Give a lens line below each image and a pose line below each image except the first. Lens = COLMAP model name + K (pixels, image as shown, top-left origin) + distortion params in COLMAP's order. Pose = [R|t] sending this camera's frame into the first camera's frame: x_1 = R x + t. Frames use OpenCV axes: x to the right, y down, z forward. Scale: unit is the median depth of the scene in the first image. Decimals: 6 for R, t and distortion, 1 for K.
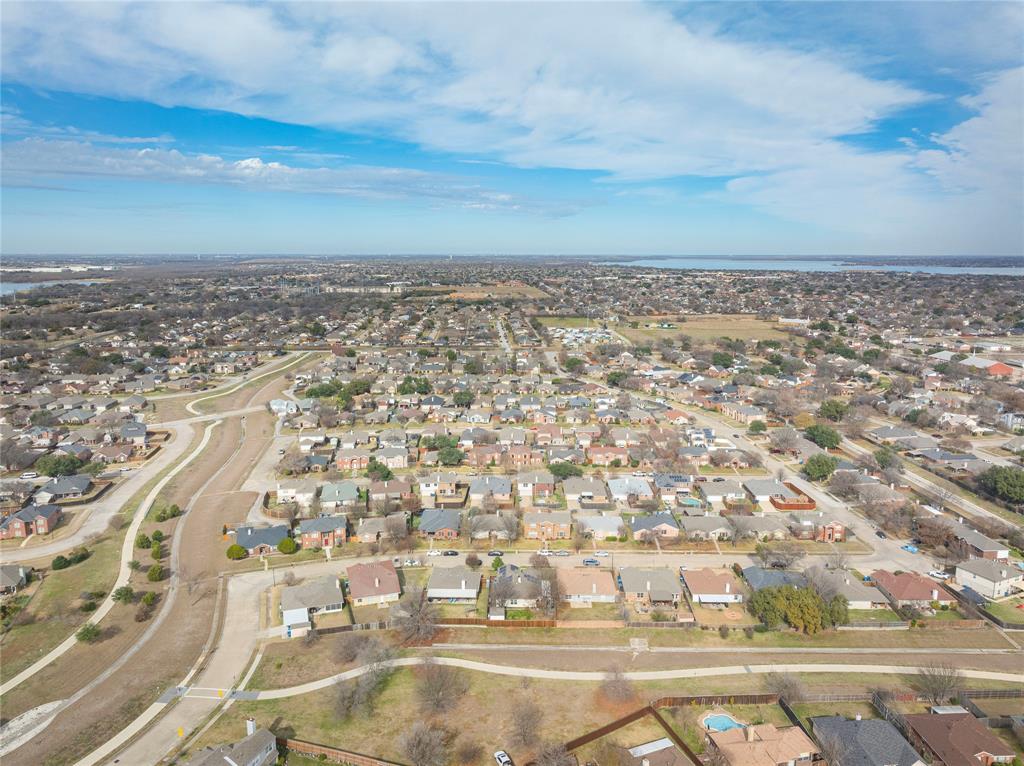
lens RADIAL K [[728.9, 0, 511.5], [0, 728.9, 382.1], [0, 0, 1]] dist [-0.036675, -0.000075]
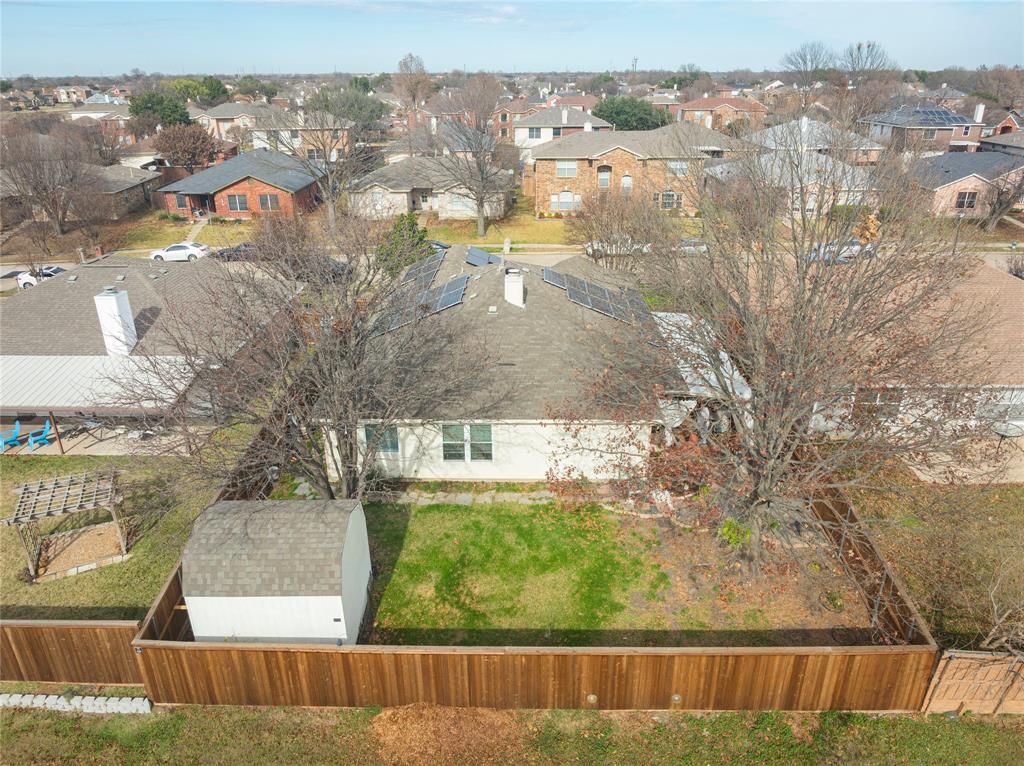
lens RADIAL K [[728.9, 0, 513.7], [0, 728.9, 384.3], [0, 0, 1]] dist [-0.036675, -0.000075]
pose [[0.999840, -0.013815, -0.011322, 0.012658], [0.016011, 0.974158, 0.225299, 0.265310], [0.007917, -0.225444, 0.974224, 0.881627]]
